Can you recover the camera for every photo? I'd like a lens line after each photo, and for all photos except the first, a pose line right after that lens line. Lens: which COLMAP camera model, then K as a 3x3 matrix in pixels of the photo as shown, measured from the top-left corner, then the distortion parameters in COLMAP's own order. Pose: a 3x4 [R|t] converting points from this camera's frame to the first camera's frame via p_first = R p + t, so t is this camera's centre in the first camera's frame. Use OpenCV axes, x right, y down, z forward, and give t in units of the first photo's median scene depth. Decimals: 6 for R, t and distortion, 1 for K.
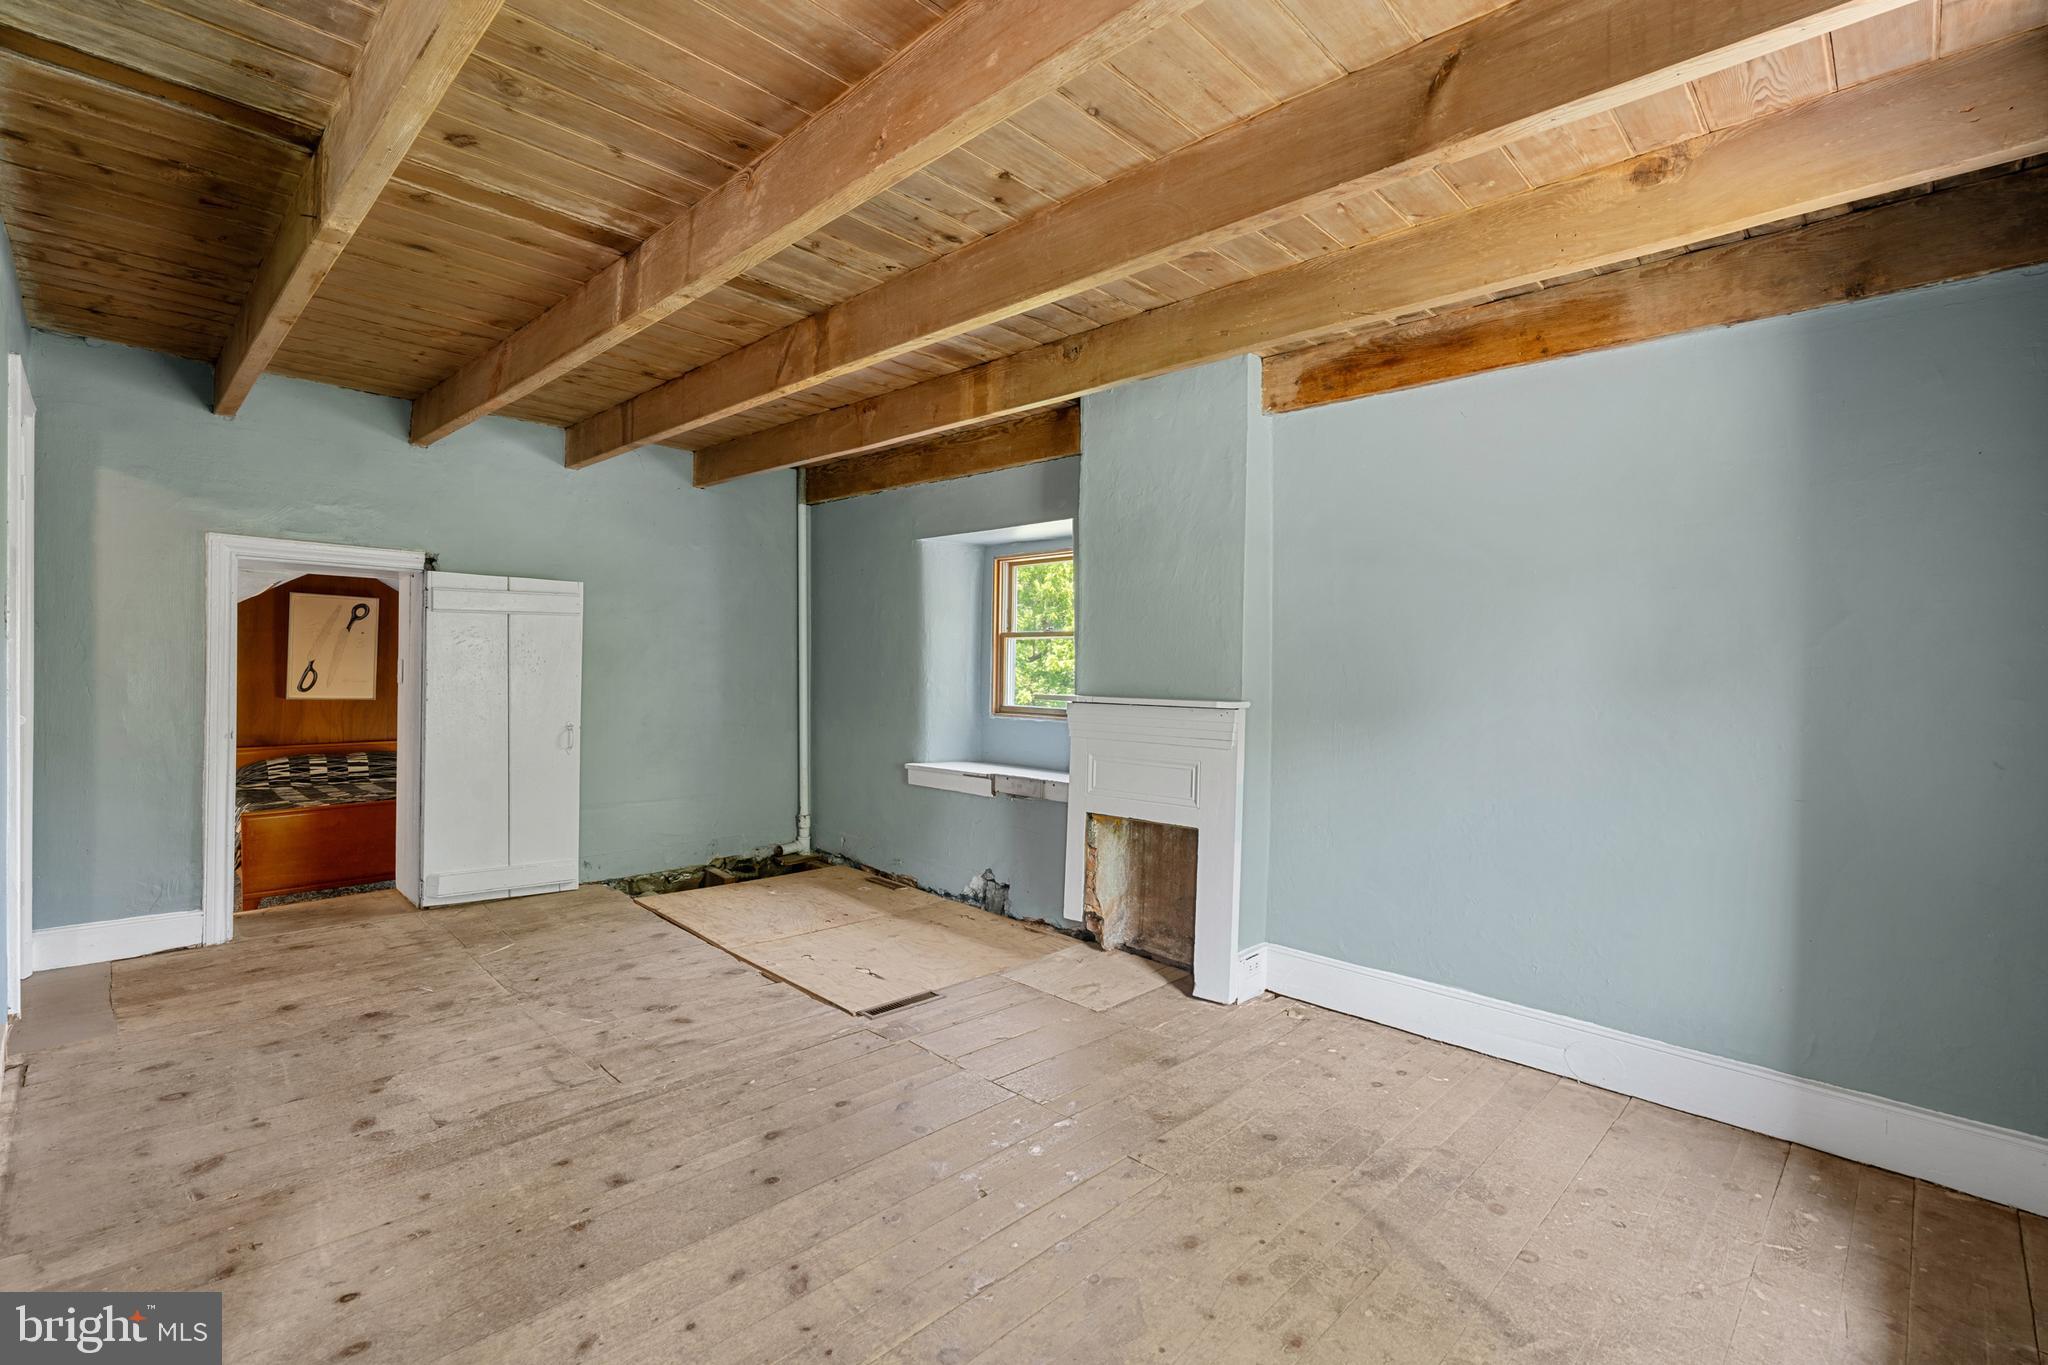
lens RADIAL K [[932.7, 0, 1027.1], [0, 932.7, 681.9], [0, 0, 1]] dist [0.002568, 0.000366]
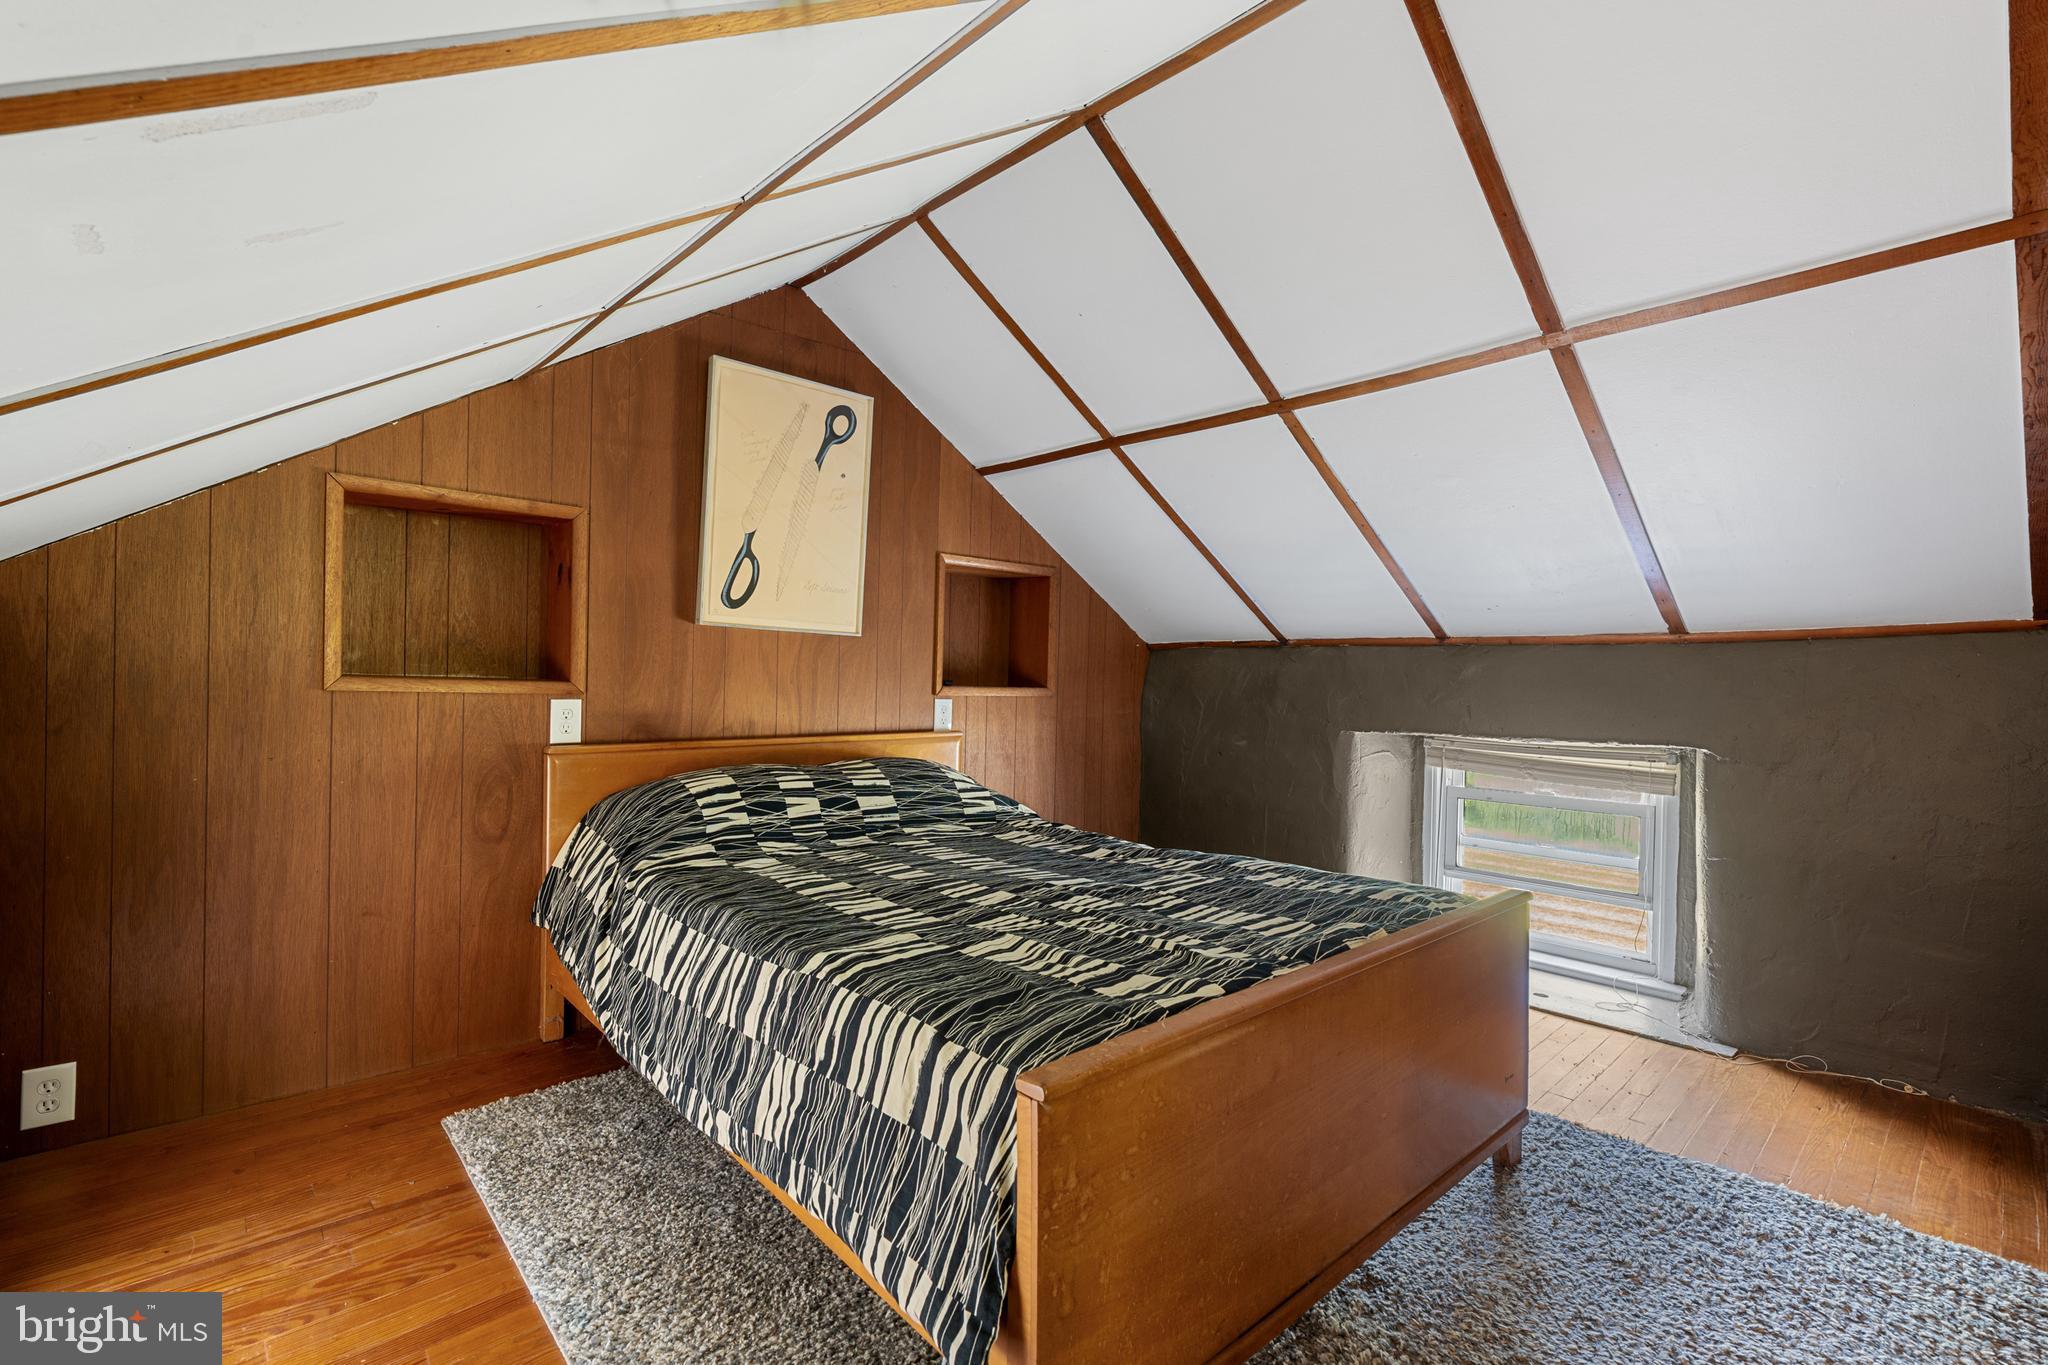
lens RADIAL K [[932.7, 0, 1020.9], [0, 932.7, 677.5], [0, 0, 1]] dist [0.002568, 0.000366]
pose [[0.998683, 0.013234, -0.049576, -0.626271], [-0.013101, 0.999910, 0.003013, 0.037639], [0.049612, -0.002359, 0.998766, 0.599166]]
